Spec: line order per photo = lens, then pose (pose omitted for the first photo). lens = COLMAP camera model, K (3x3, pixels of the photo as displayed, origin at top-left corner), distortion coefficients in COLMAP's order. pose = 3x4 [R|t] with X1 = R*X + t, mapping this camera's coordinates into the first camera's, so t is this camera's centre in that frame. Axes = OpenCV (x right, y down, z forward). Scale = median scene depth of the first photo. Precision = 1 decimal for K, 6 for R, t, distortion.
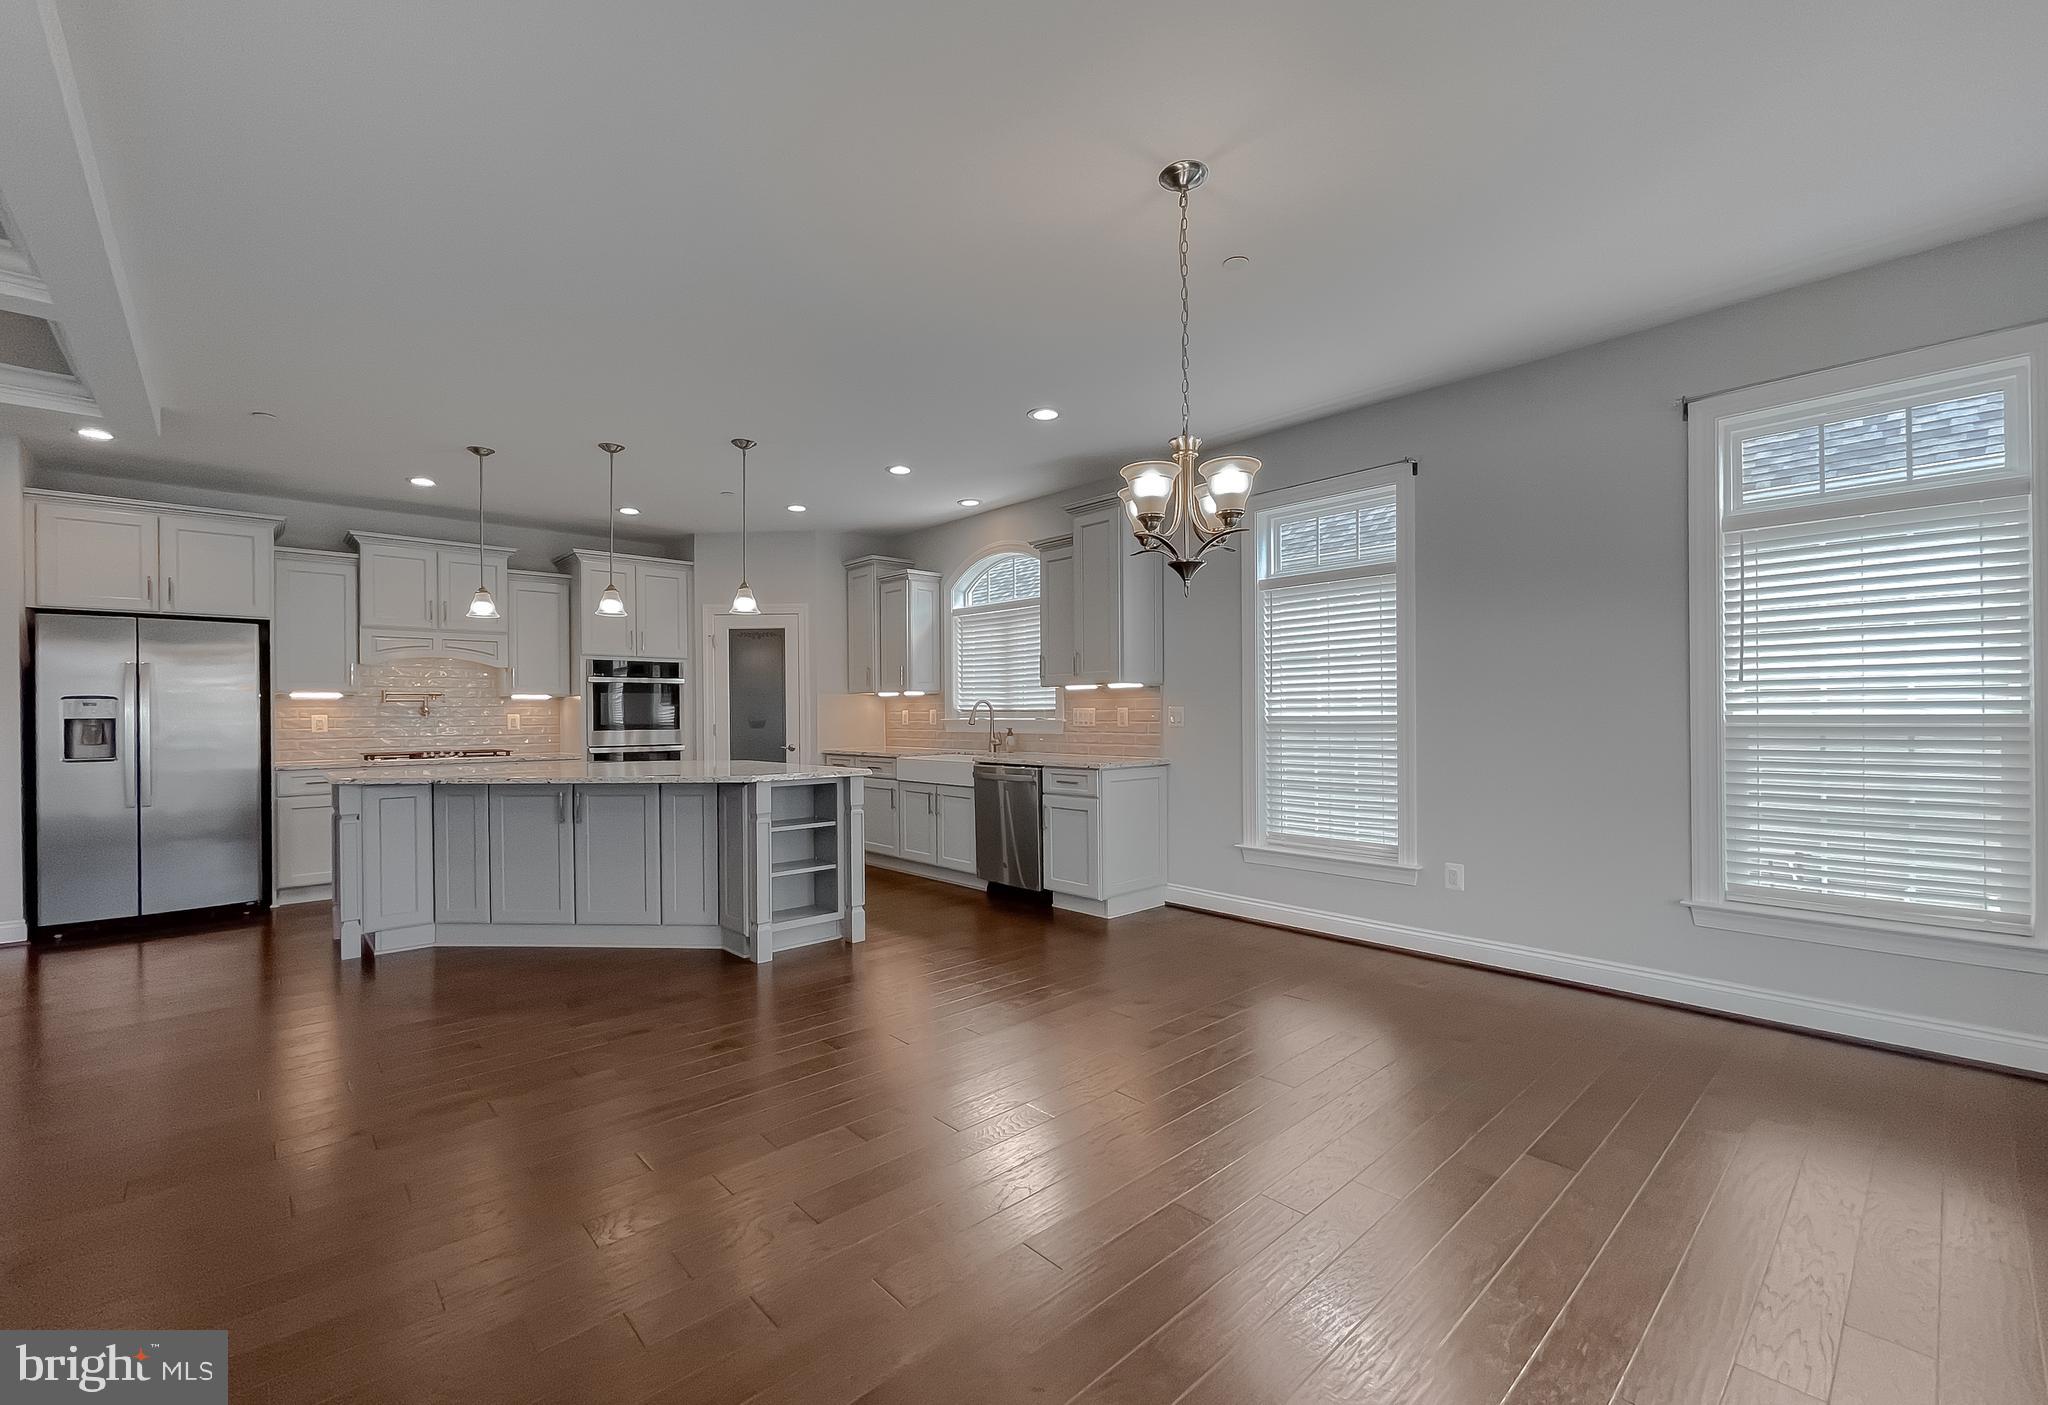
lens RADIAL K [[854.6, 0, 1004.6], [0, 854.6, 712.0], [0, 0, 1]] dist [-0.002968, -0.000357]
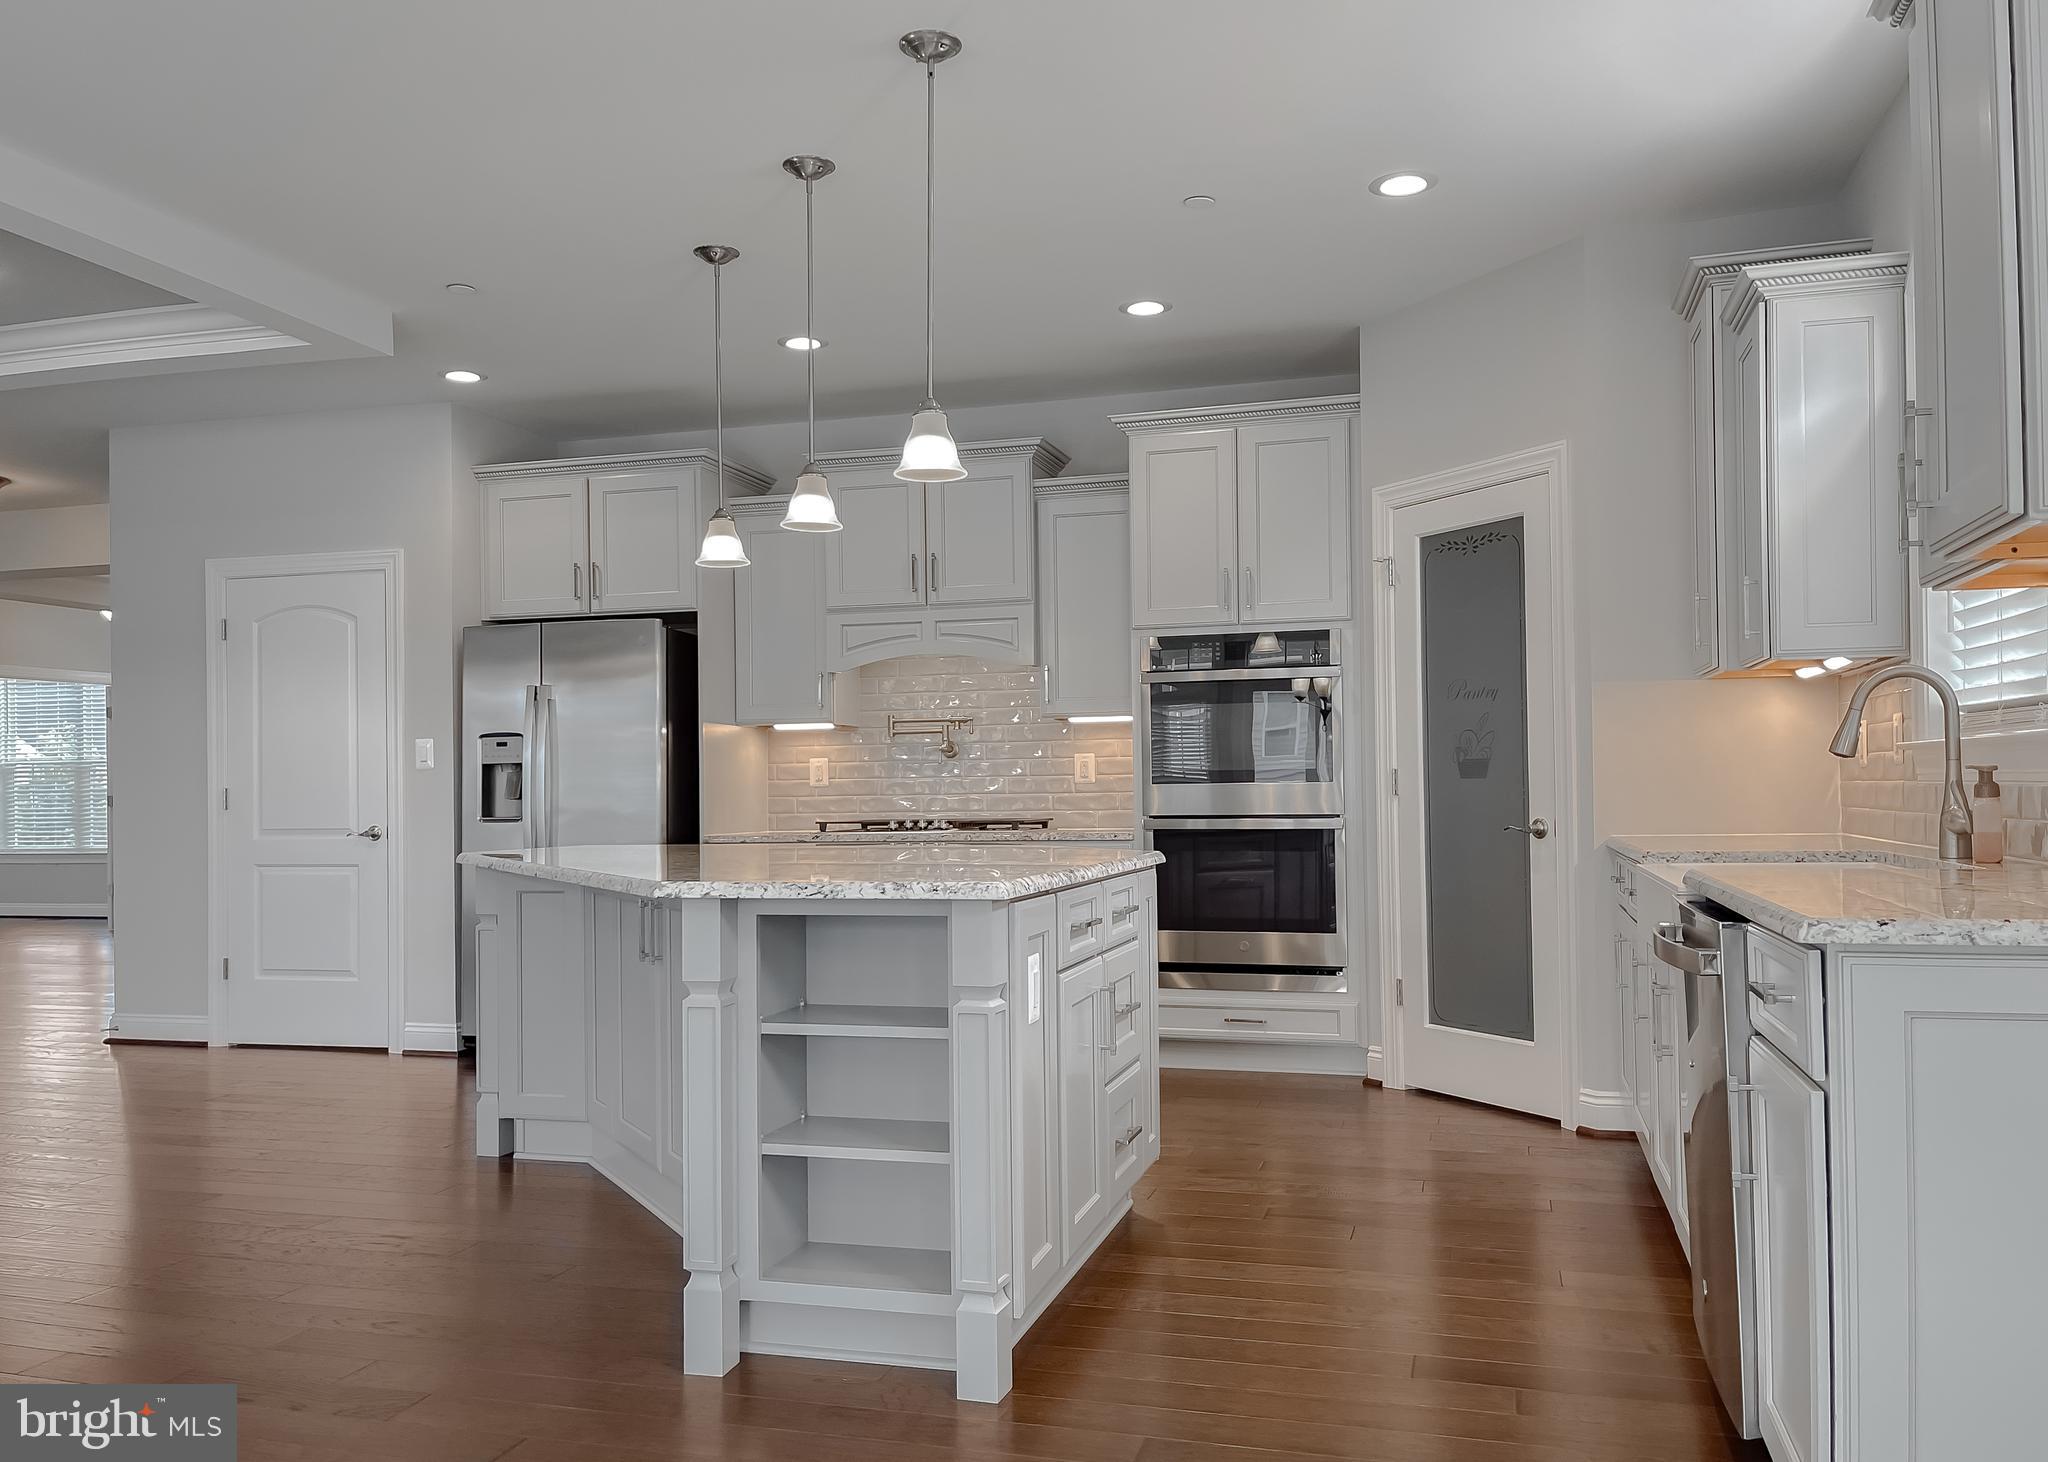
lens RADIAL K [[1586.7, 0, 1029.7], [0, 1586.7, 774.6], [0, 0, 1]] dist [0.030280, -0.004420]
pose [[0.530385, -0.007295, -0.847726, 0.311346], [0.010330, 0.999944, -0.002142, 0.022798], [0.847694, -0.007621, 0.530431, 0.593056]]
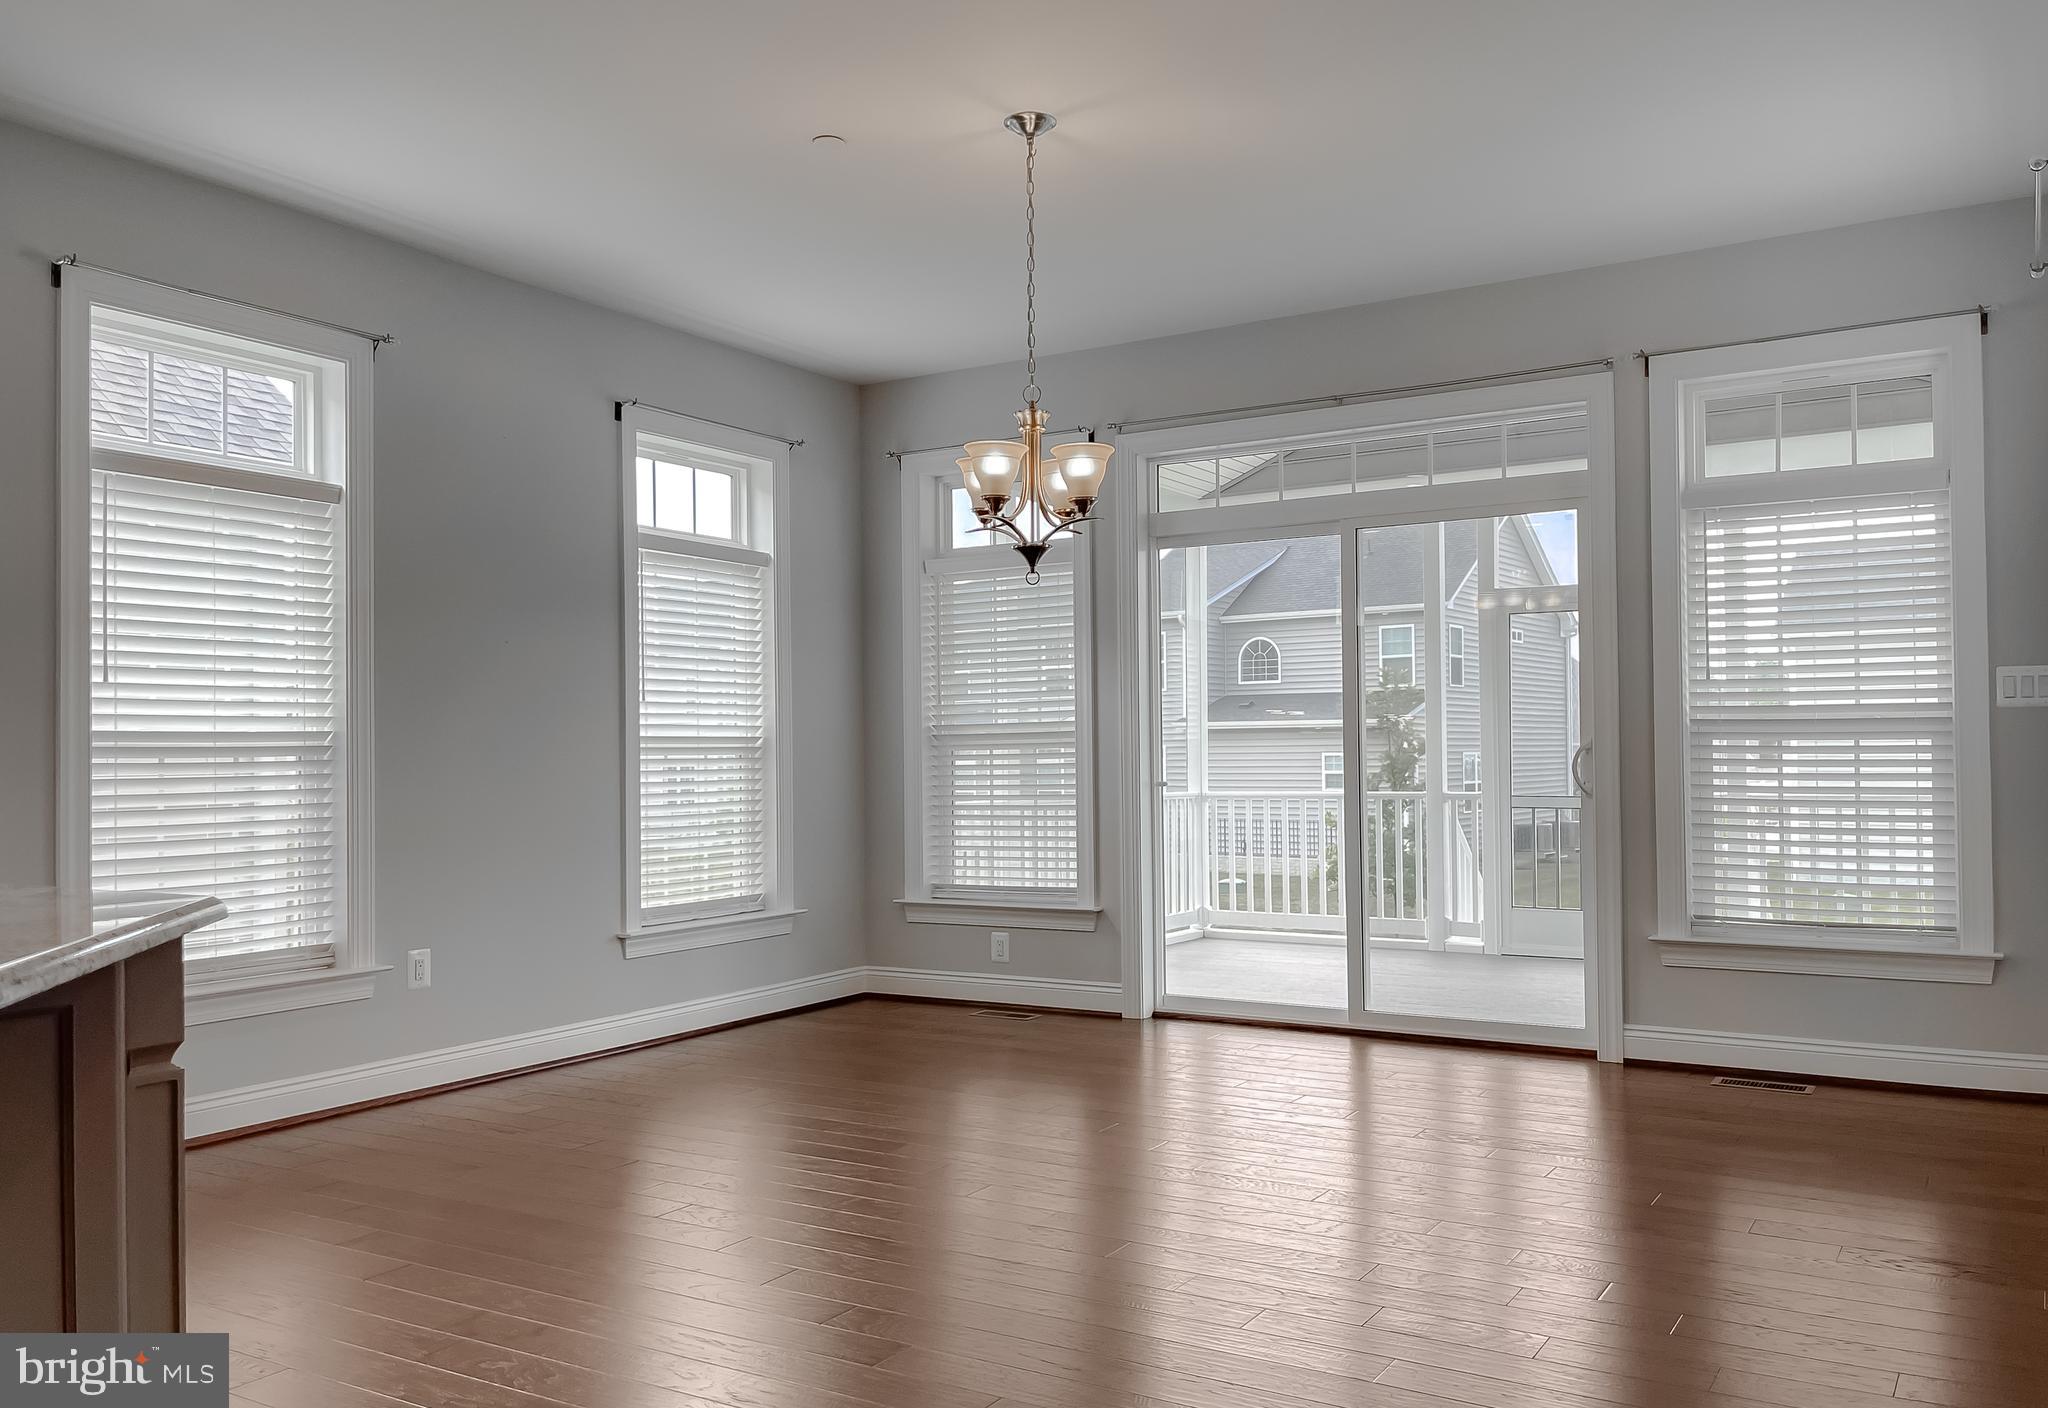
lens RADIAL K [[1622.9, 0, 1028.6], [0, 1622.9, 744.3], [0, 0, 1]] dist [0.038972, -0.035236]
pose [[-0.291429, 0.014765, 0.956479, -0.669598], [0.008353, 0.999882, -0.012890, 0.026274], [-0.956556, 0.004233, -0.291518, 0.702690]]
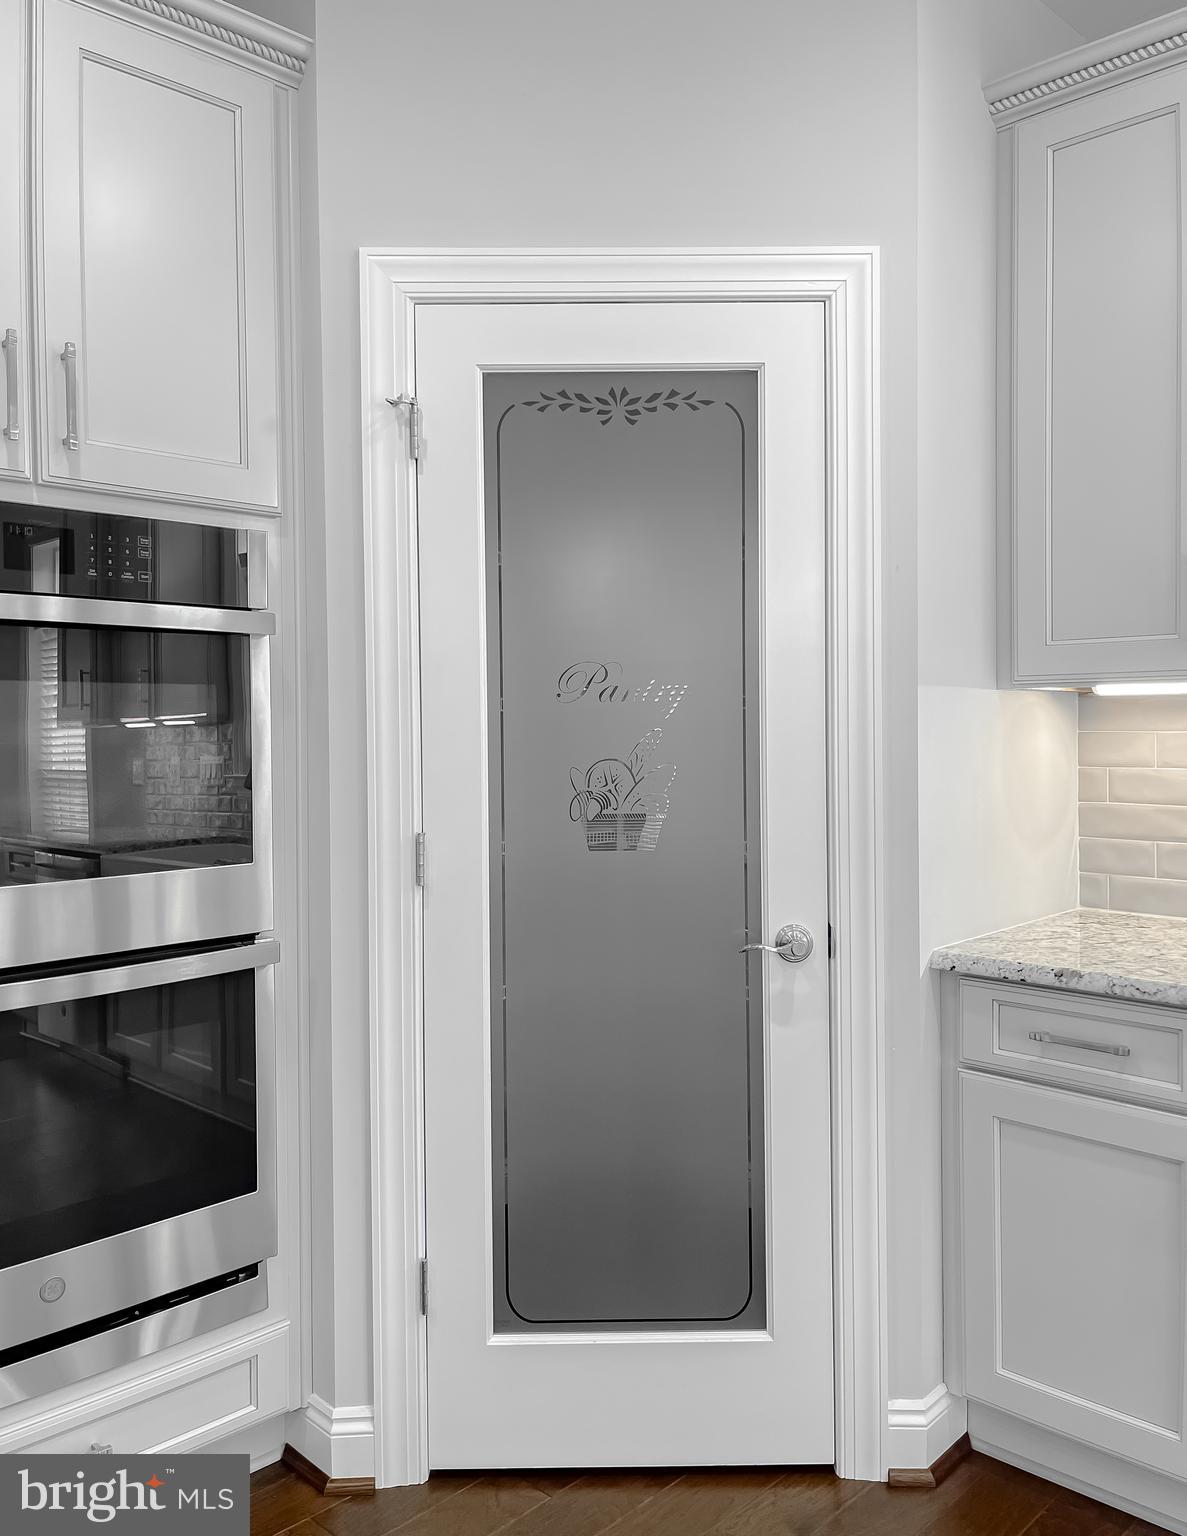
lens RADIAL K [[1207.6, 0, 585.0], [0, 1207.6, 753.8], [0, 0, 1]] dist [0.023660, -0.003515]
pose [[0.998054, -0.002191, 0.062317, -0.433210], [0.001465, 0.999930, 0.011708, -0.011554], [-0.062338, -0.011594, 0.997988, 0.965677]]
